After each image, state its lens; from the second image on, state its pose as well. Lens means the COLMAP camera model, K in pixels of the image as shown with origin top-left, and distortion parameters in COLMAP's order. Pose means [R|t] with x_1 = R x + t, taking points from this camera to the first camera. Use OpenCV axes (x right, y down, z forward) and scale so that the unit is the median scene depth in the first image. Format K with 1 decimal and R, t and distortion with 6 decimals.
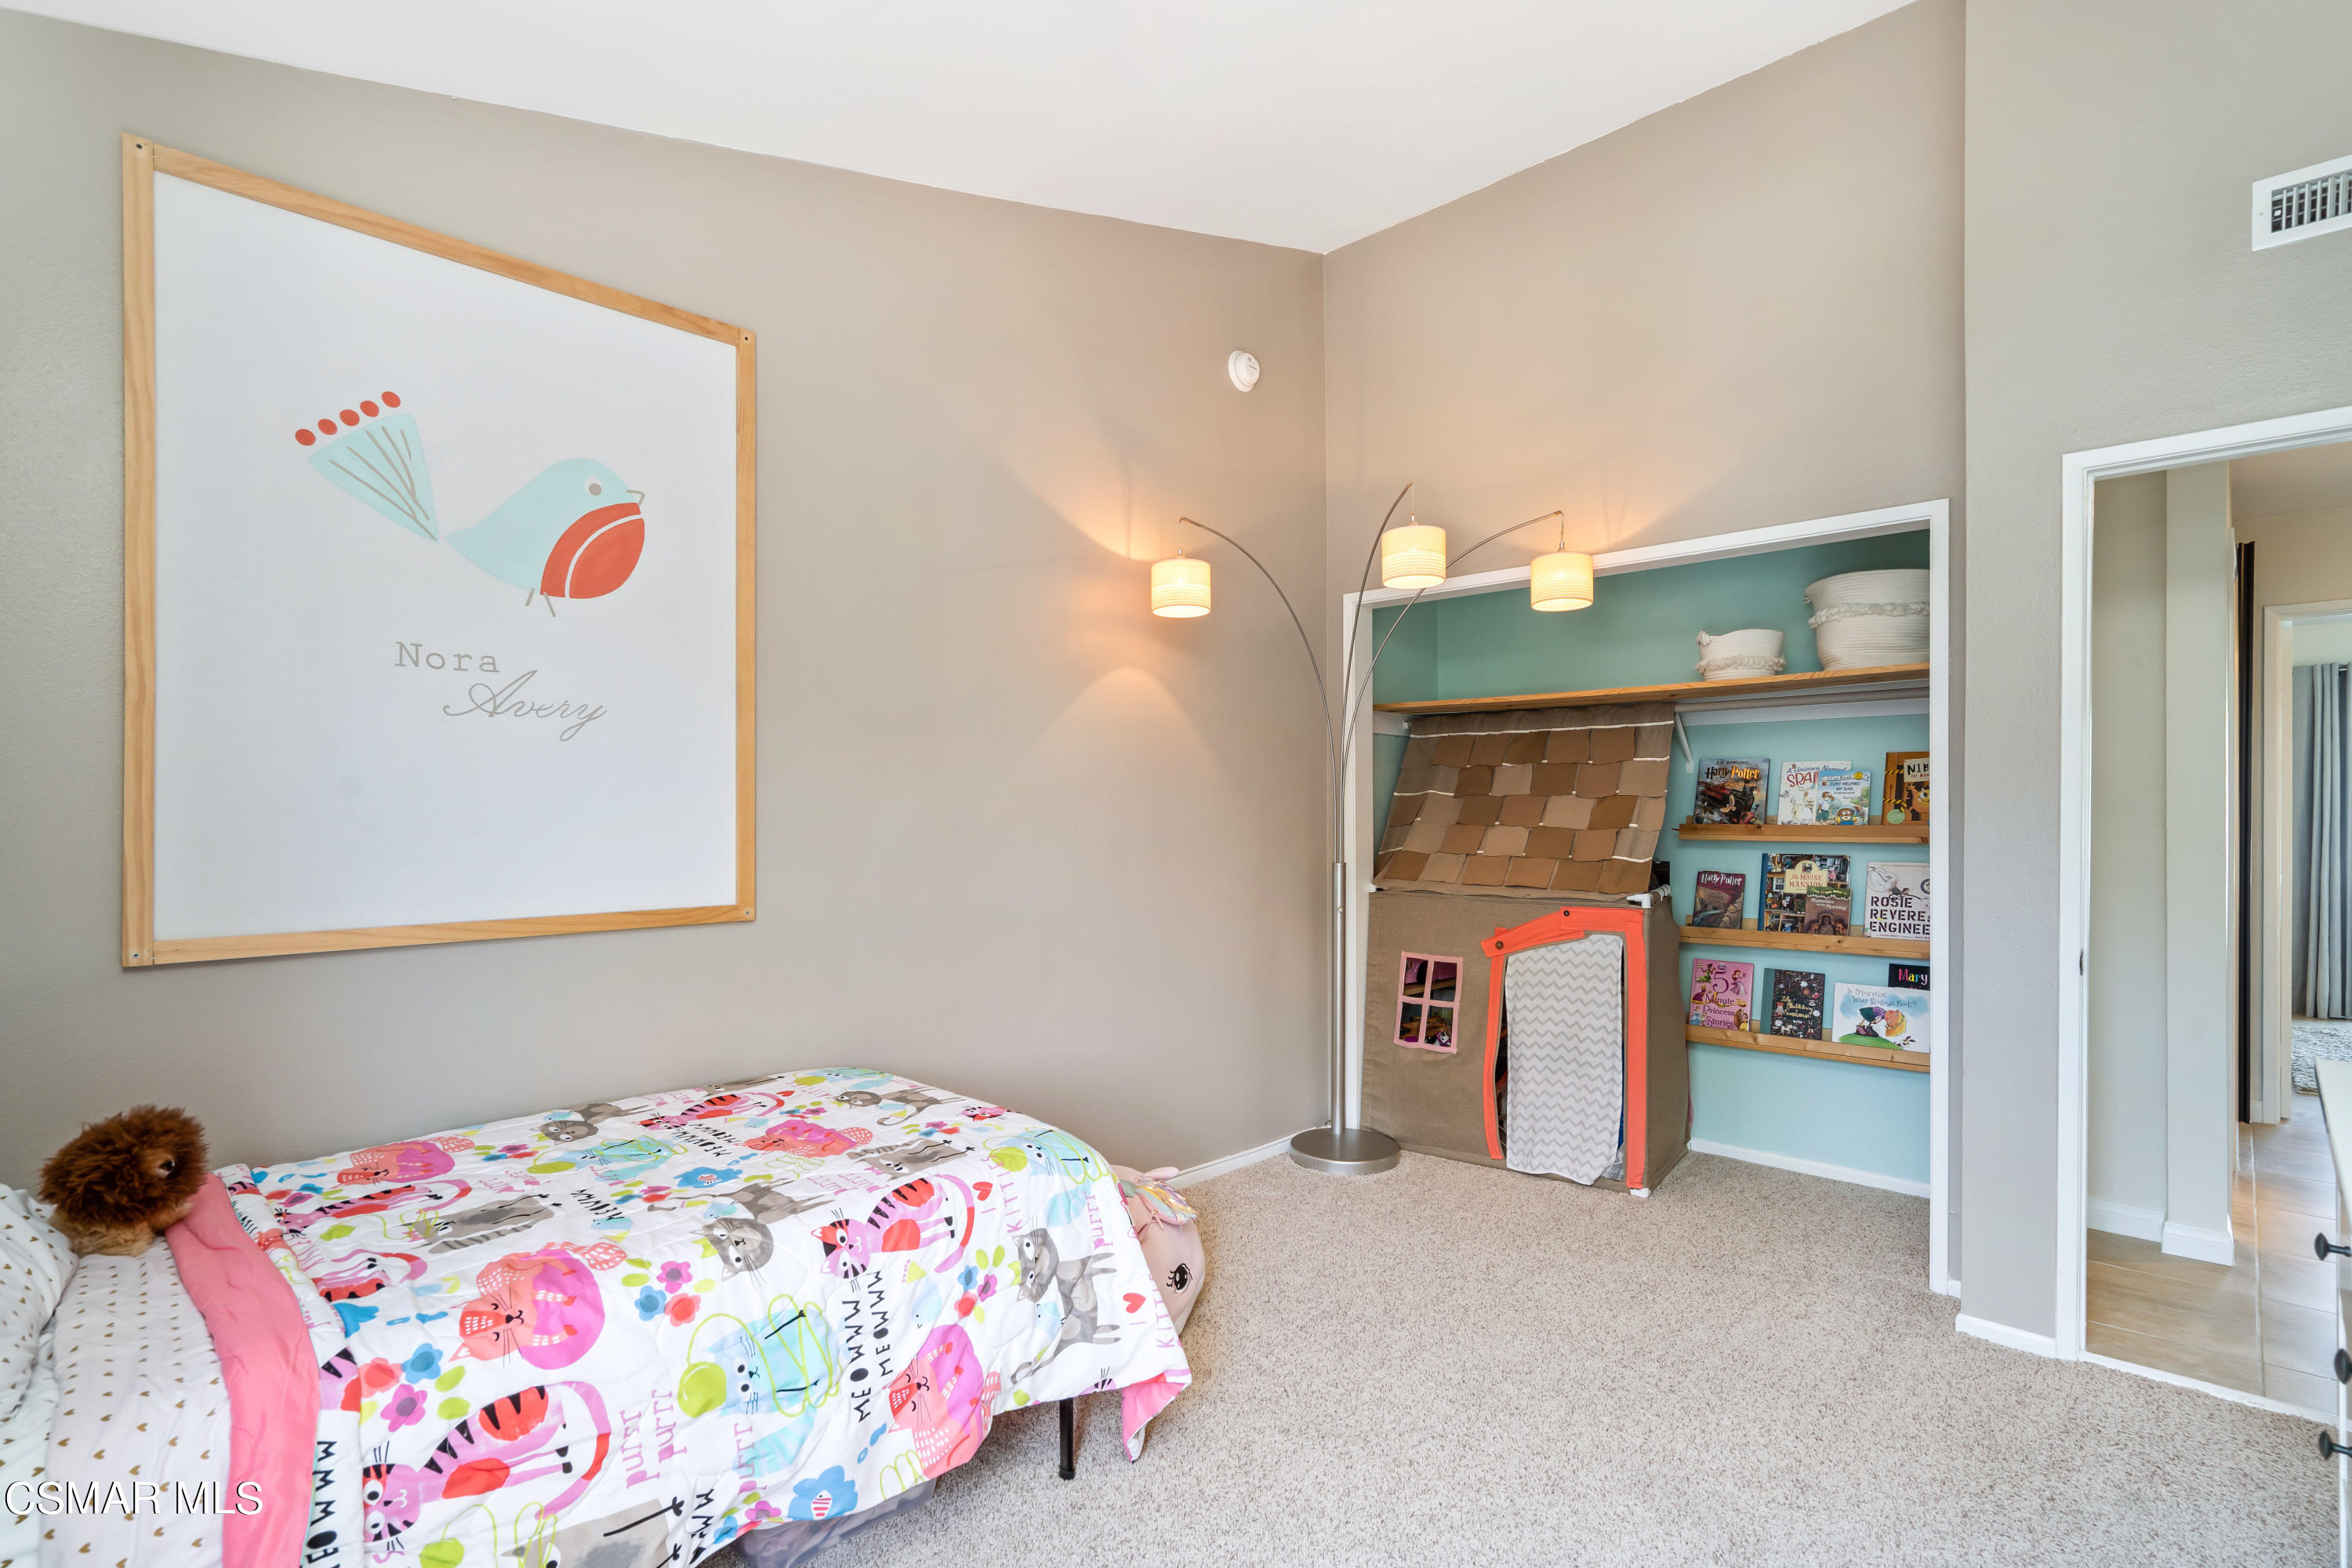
lens RADIAL K [[1119.9, 0, 1178.0], [0, 1119.9, 830.4], [0, 0, 1]] dist [-0.057267, 0.025443]
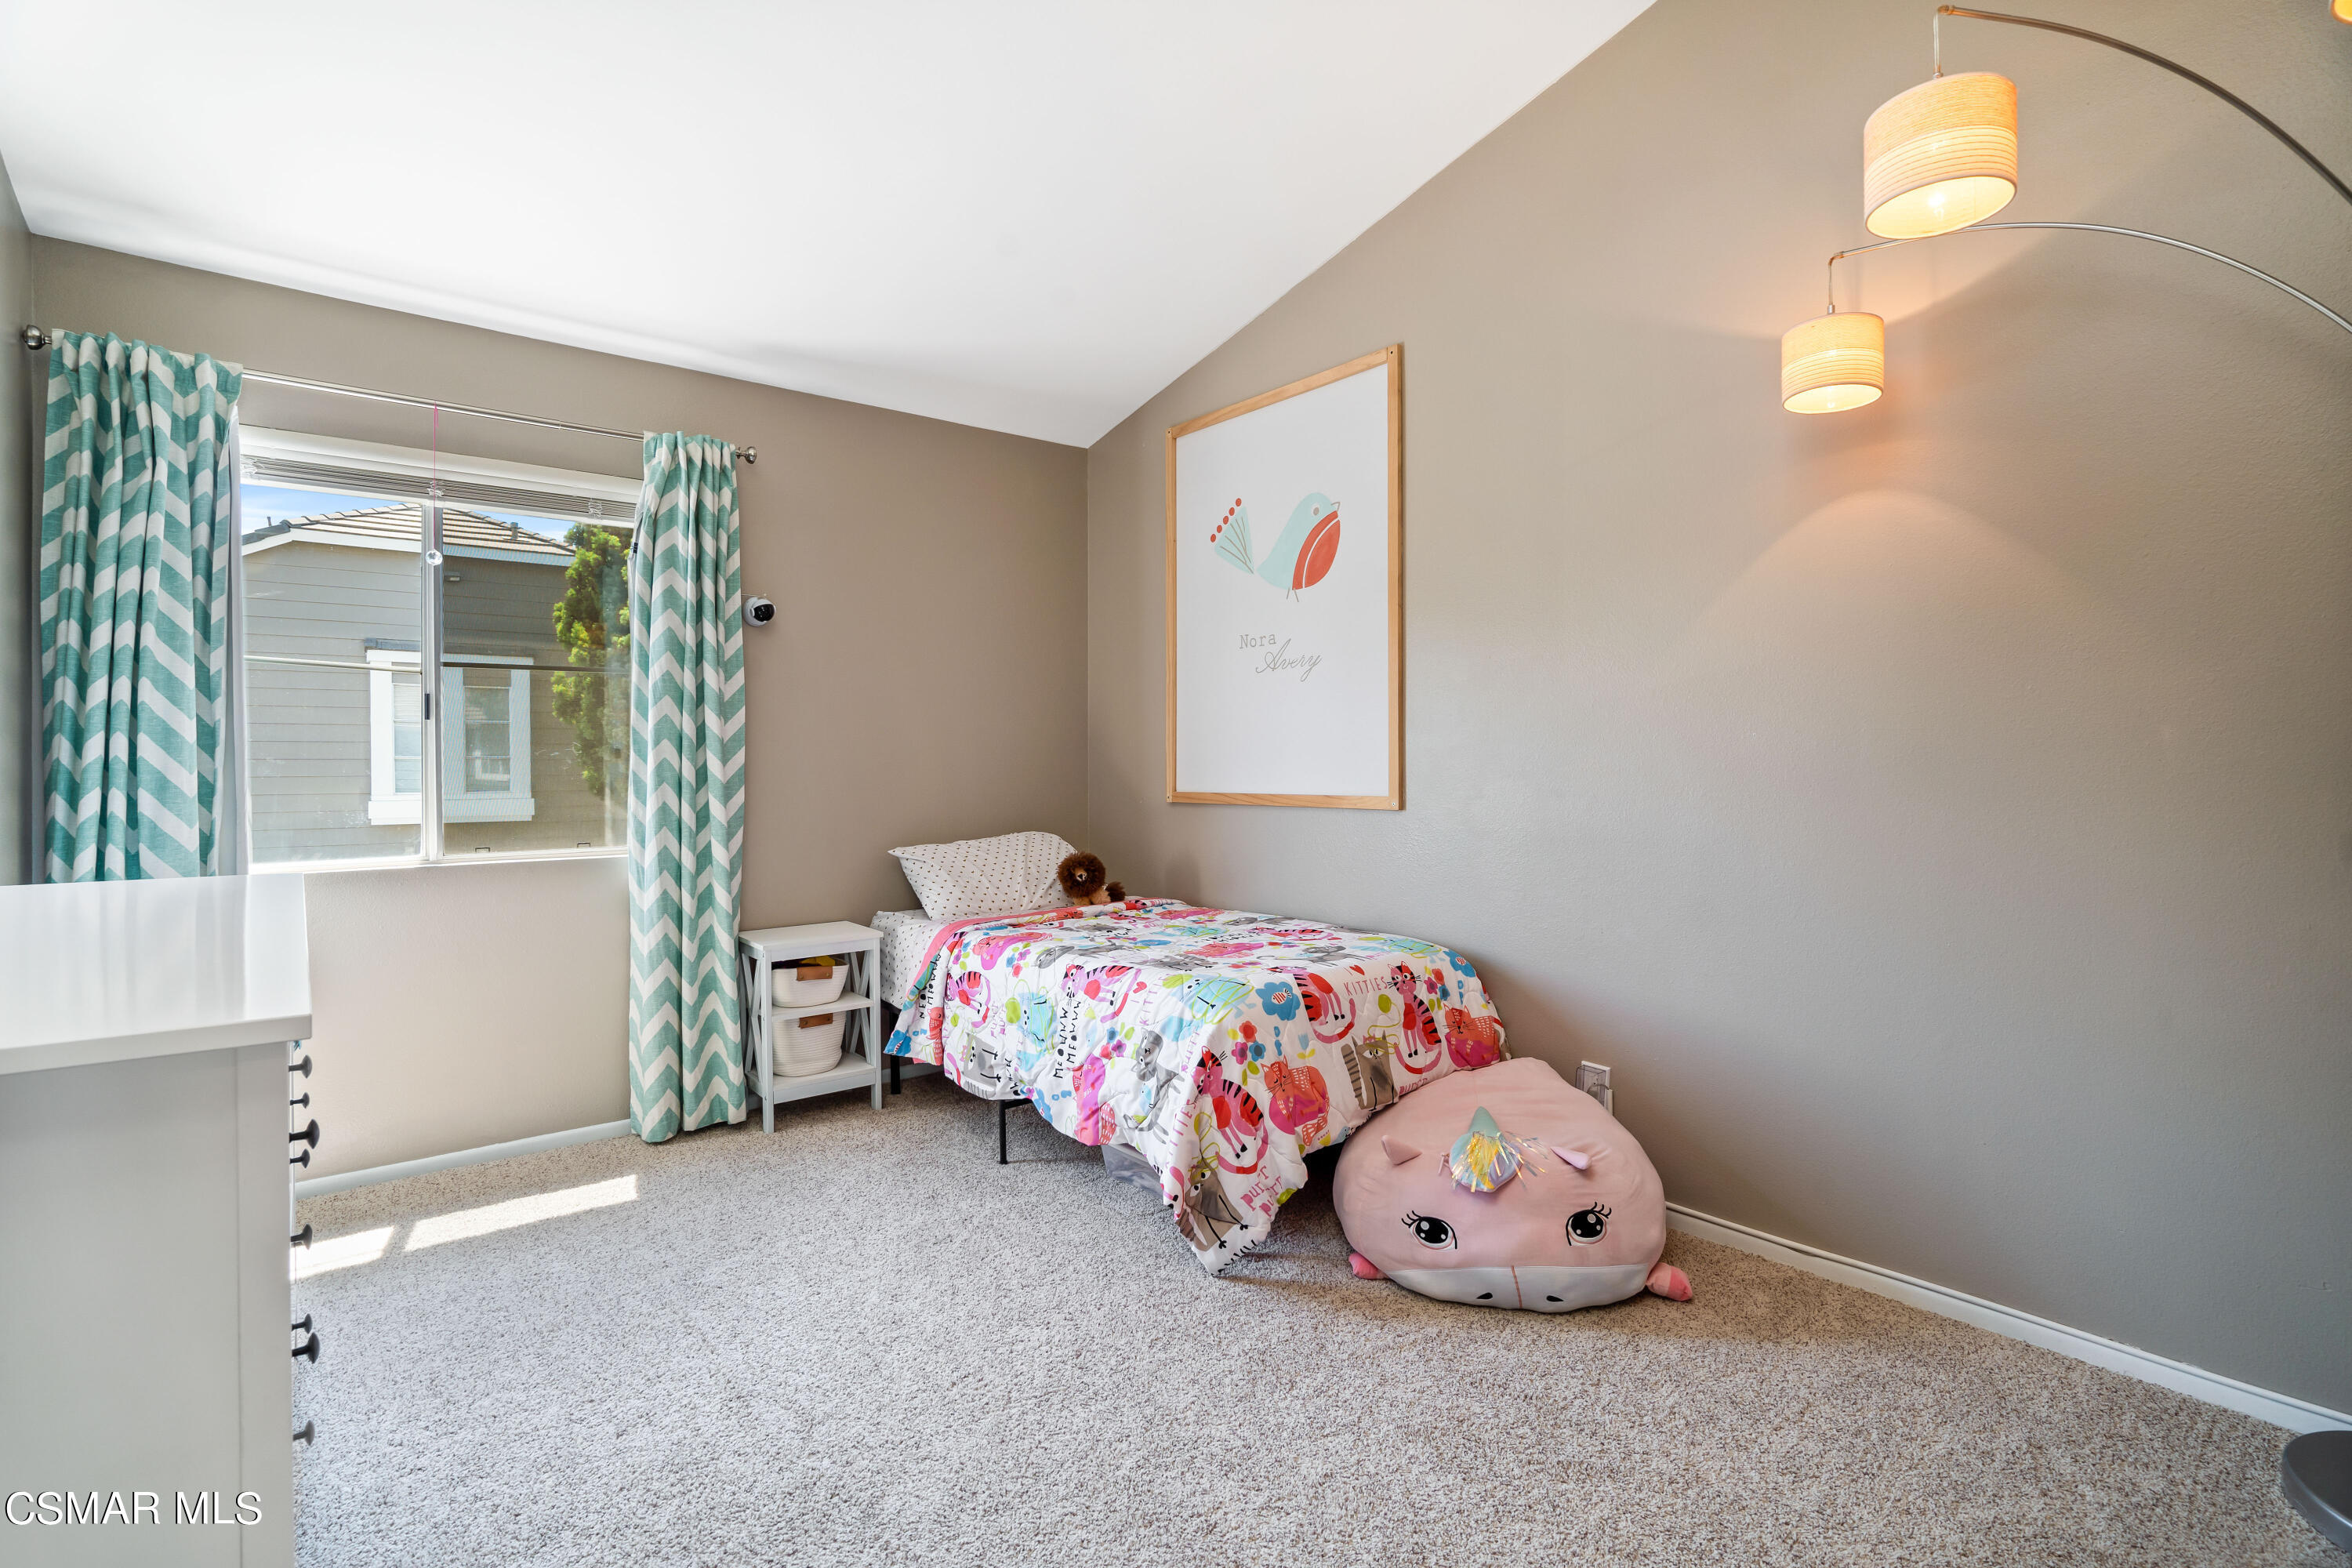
lens RADIAL K [[1094.8, 0, 1172.0], [0, 1094.8, 781.5], [0, 0, 1]] dist [-0.059723, 0.023784]
pose [[-0.131179, 0.028278, -0.990955, 1.229777], [-0.002510, 0.999580, 0.028856, 0.019675], [0.991356, 0.006273, -0.131053, 1.256968]]
